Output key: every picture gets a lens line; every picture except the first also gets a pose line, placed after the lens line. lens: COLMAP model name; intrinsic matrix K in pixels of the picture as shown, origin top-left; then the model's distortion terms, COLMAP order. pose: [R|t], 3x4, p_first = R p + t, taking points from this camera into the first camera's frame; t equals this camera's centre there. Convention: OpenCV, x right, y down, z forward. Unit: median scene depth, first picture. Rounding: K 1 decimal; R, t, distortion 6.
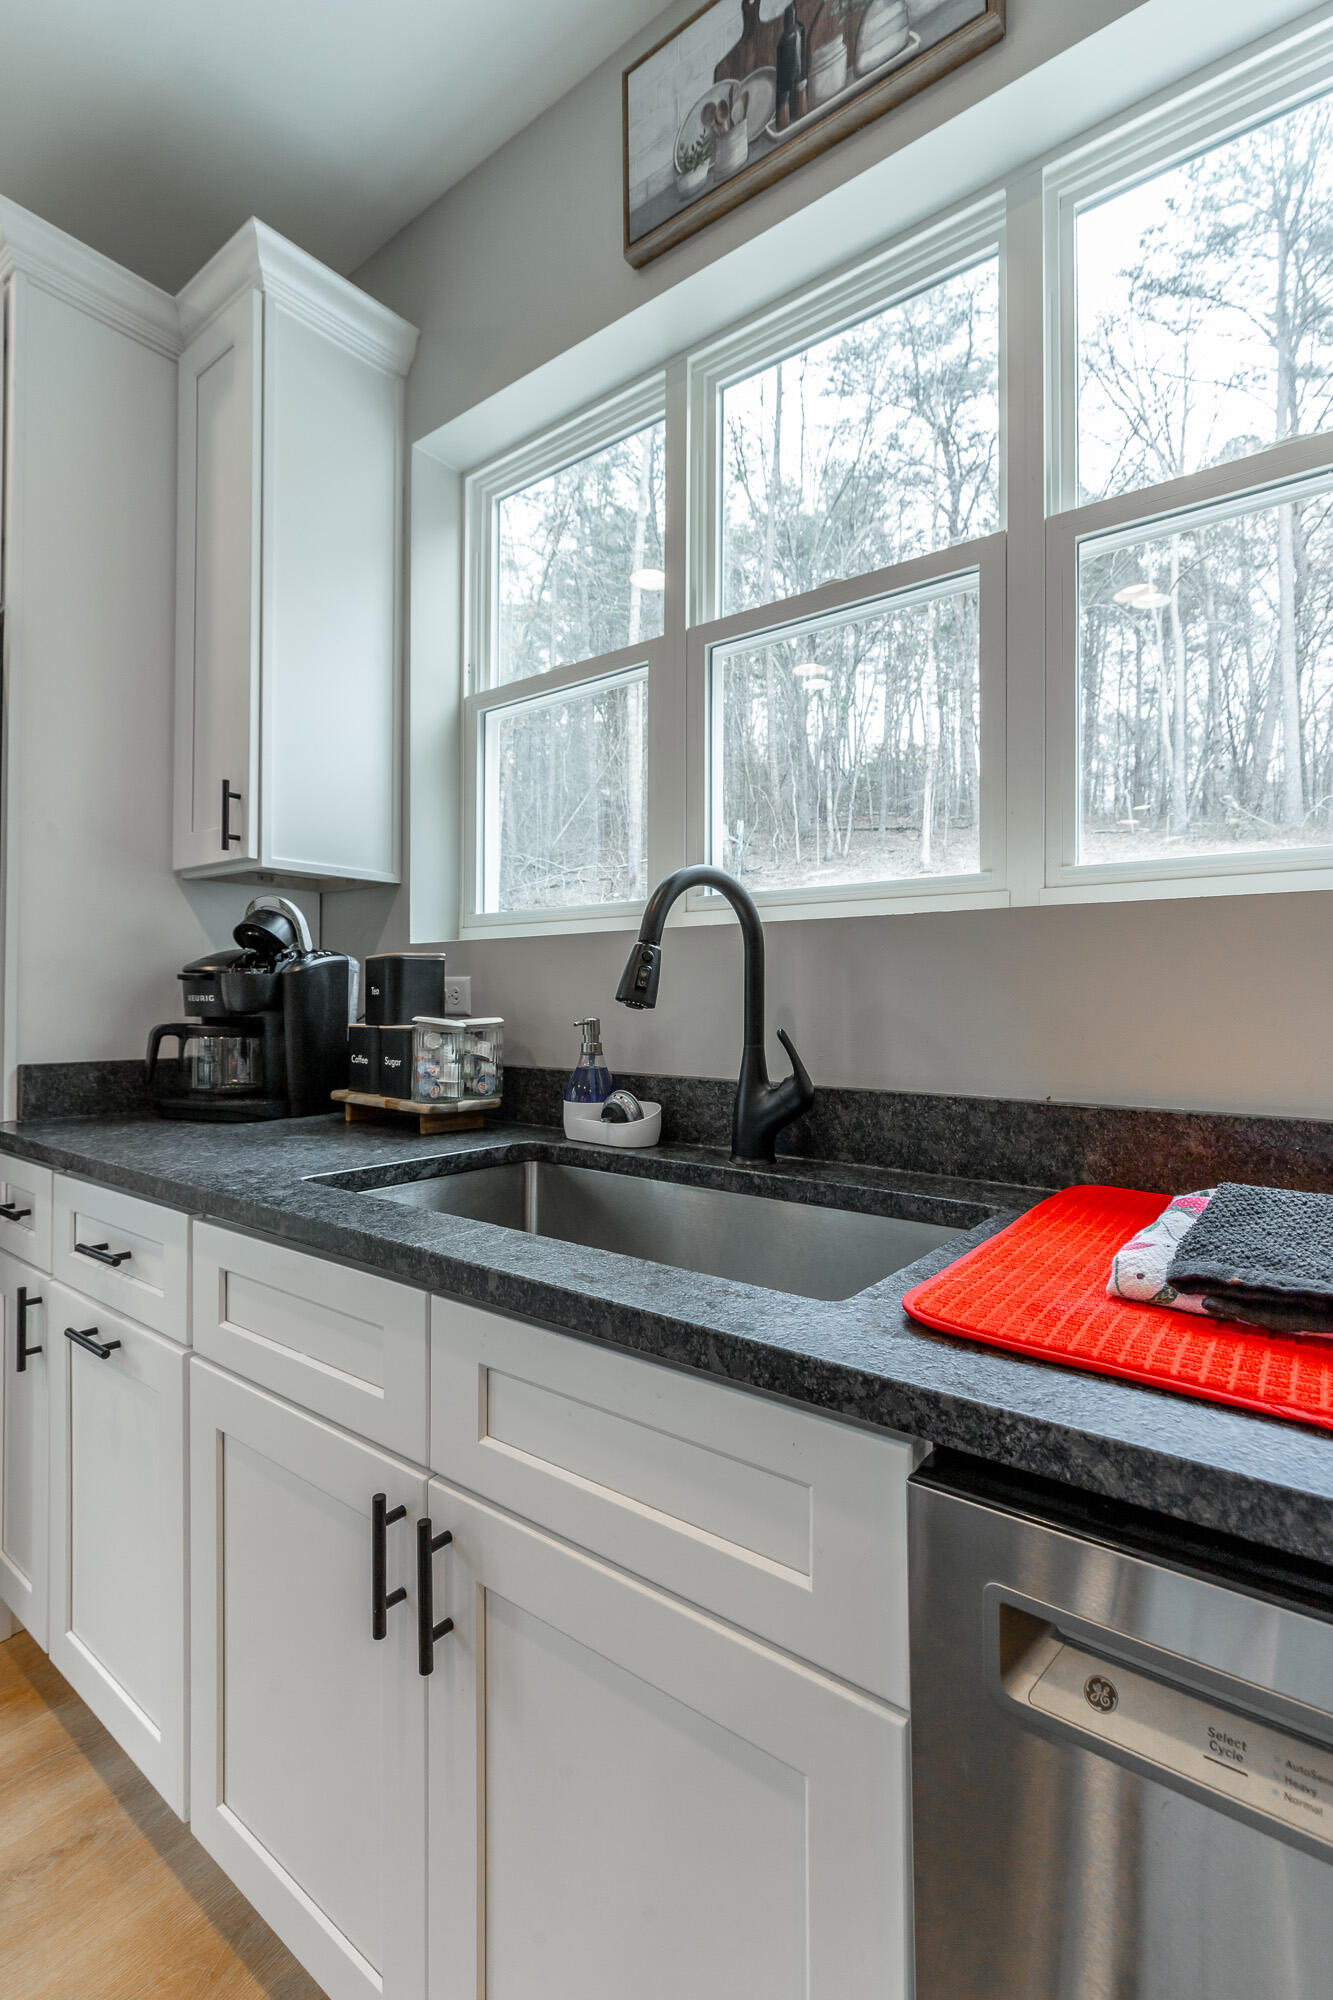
lens RADIAL K [[904.5, 0, 664.1], [0, 904.5, 983.4], [0, 0, 1]] dist [0.010694, -0.002330]
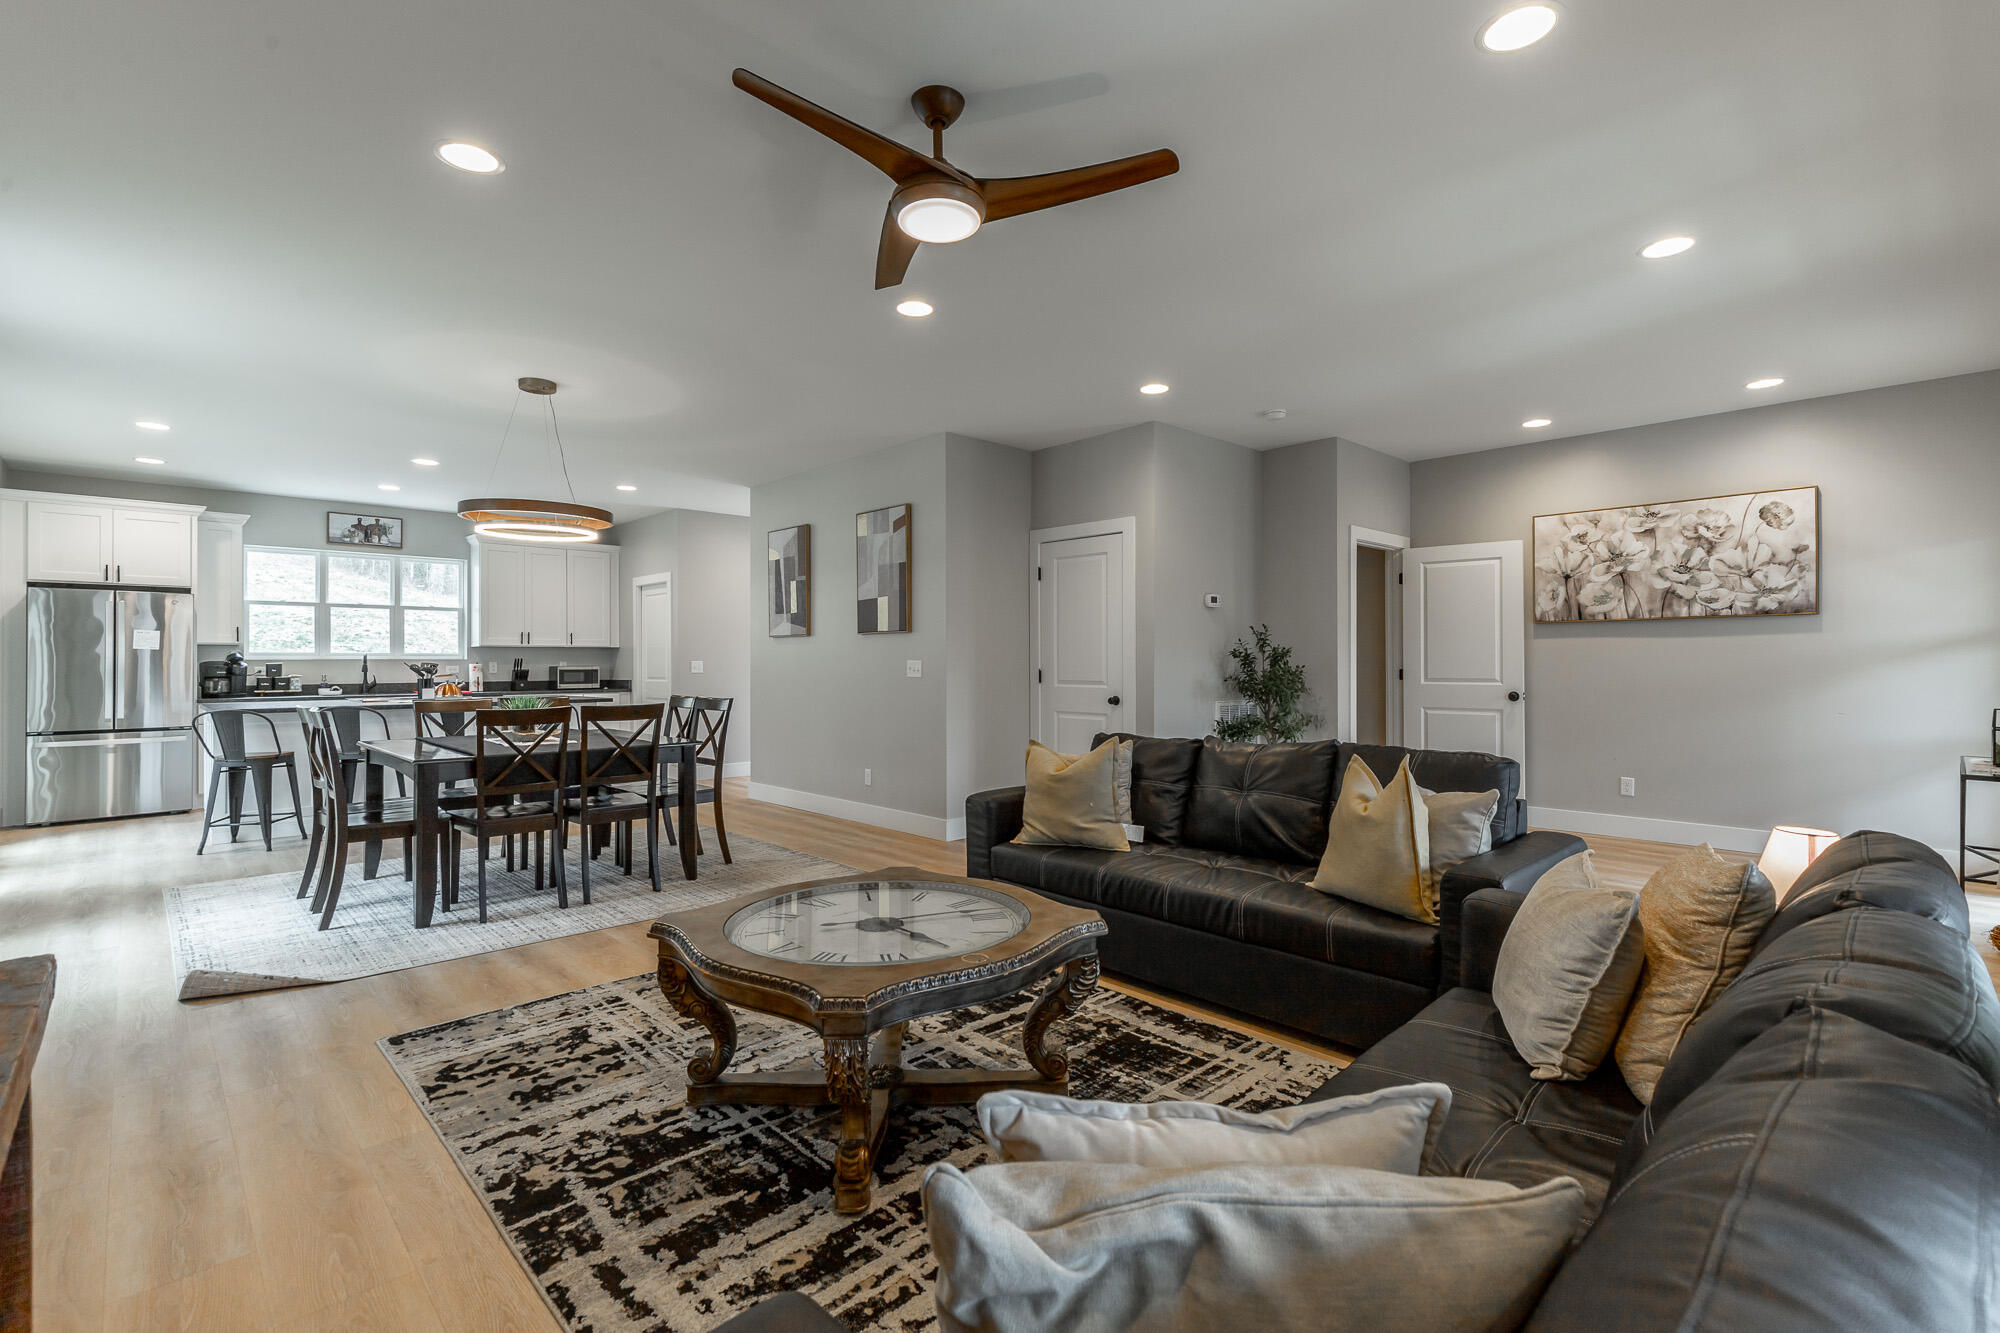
lens RADIAL K [[904.5, 0, 1009.9], [0, 904.5, 658.3], [0, 0, 1]] dist [0.010694, -0.002330]
pose [[0.153089, 0.006367, 0.988192, -5.126145], [-0.008758, 0.999949, -0.005086, -0.074097], [-0.988174, -0.007876, 0.153137, -4.212298]]
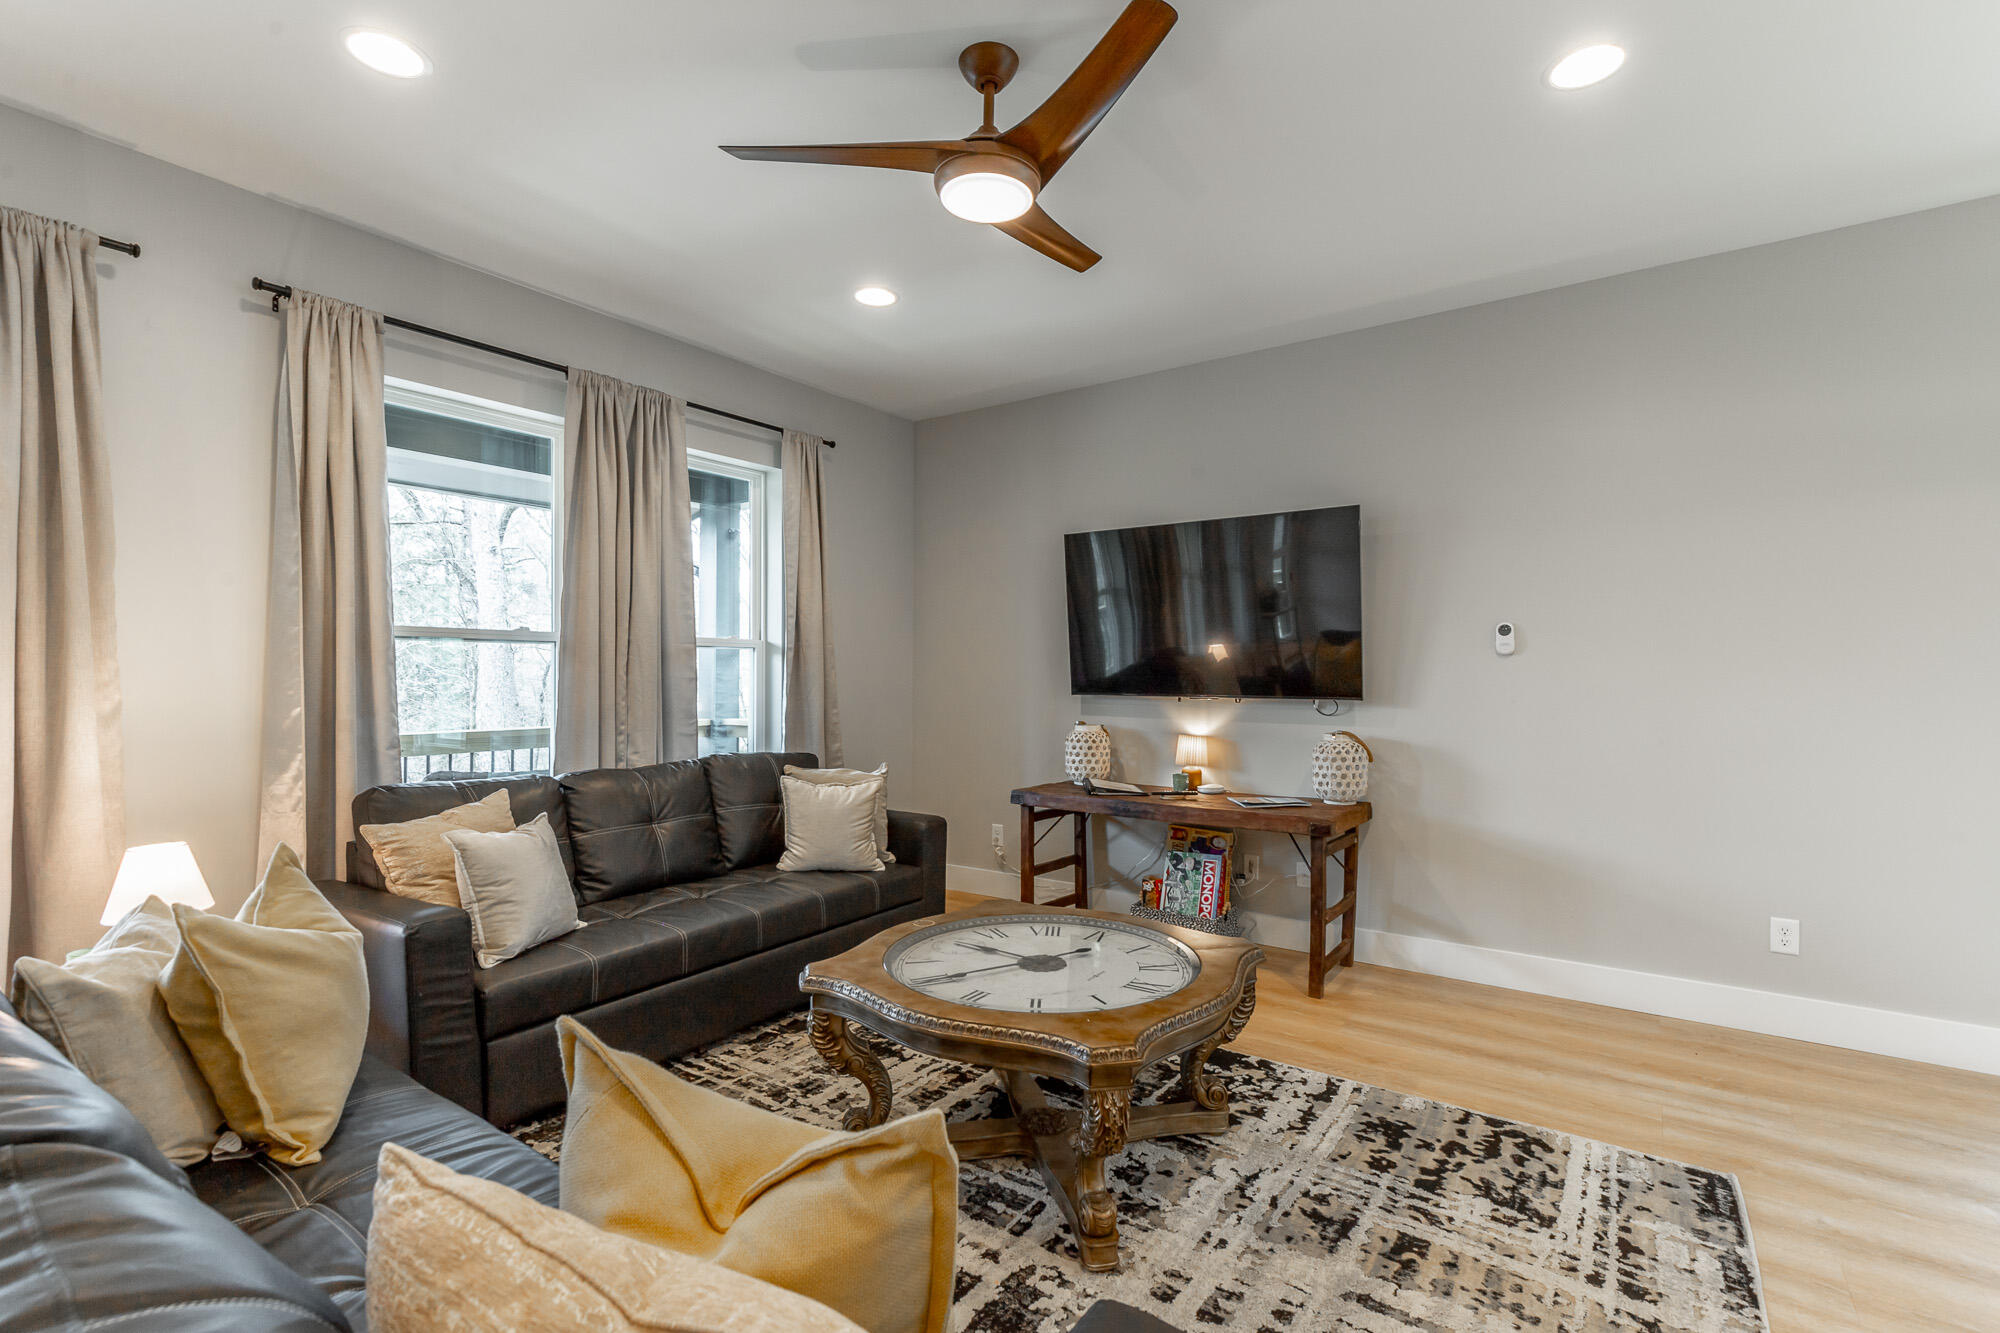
lens RADIAL K [[904.5, 0, 1007.9], [0, 904.5, 687.2], [0, 0, 1]] dist [0.010694, -0.002330]
pose [[0.035944, 0.013569, -0.999262, -1.944515], [0.007827, 0.999873, 0.013858, -0.100506], [0.999323, -0.008319, 0.035833, -3.839112]]
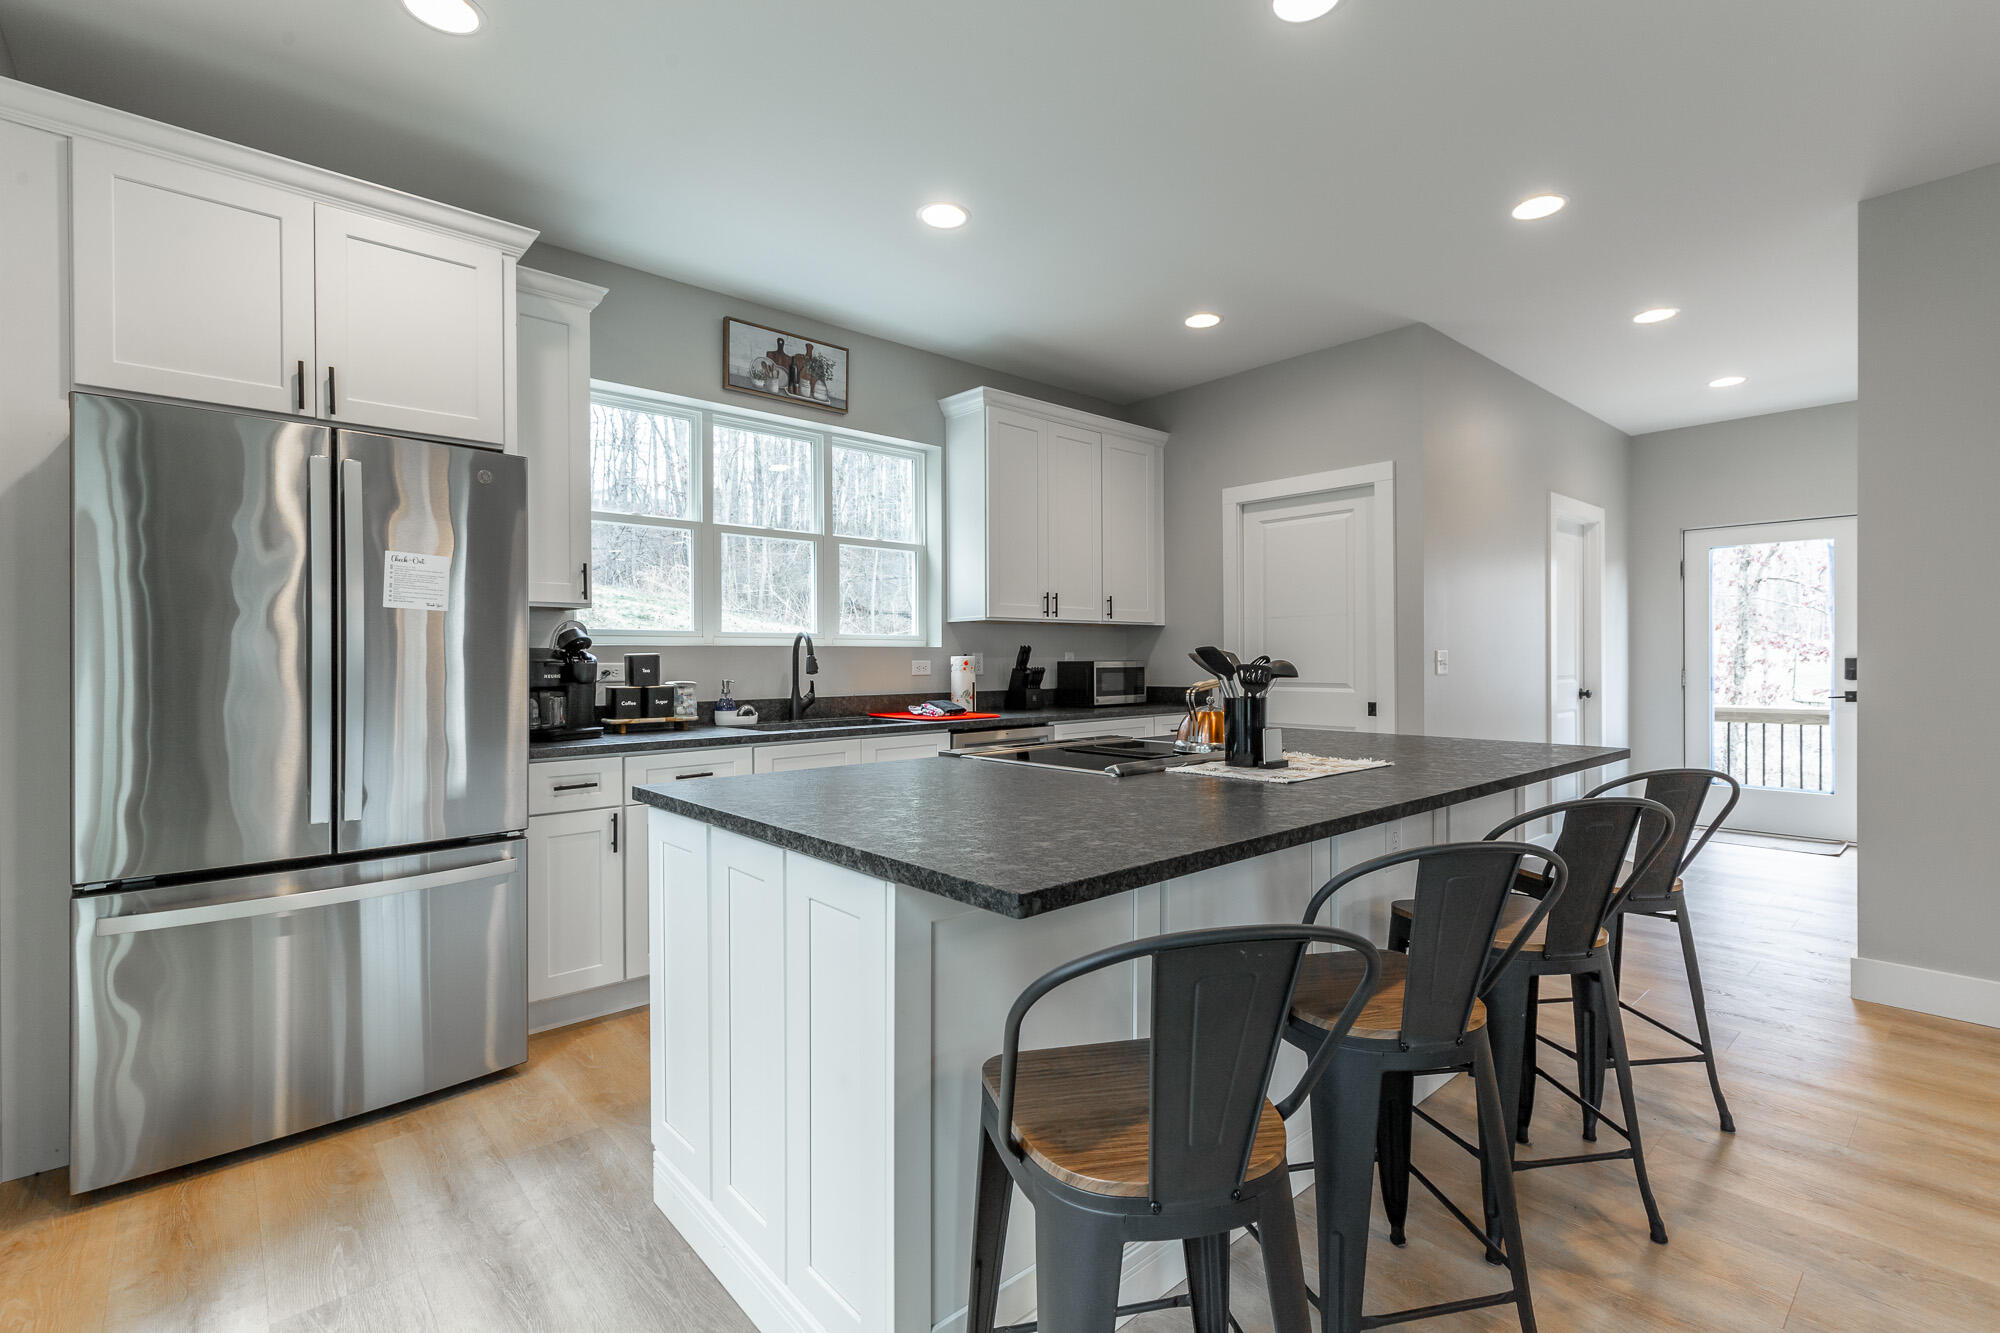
lens RADIAL K [[904.5, 0, 1024.2], [0, 904.5, 656.2], [0, 0, 1]] dist [0.010694, -0.002330]
pose [[0.176842, 0.002465, 0.984236, -2.459307], [-0.007397, 0.999972, -0.001176, -0.031571], [-0.984211, -0.007073, 0.176855, -0.305421]]
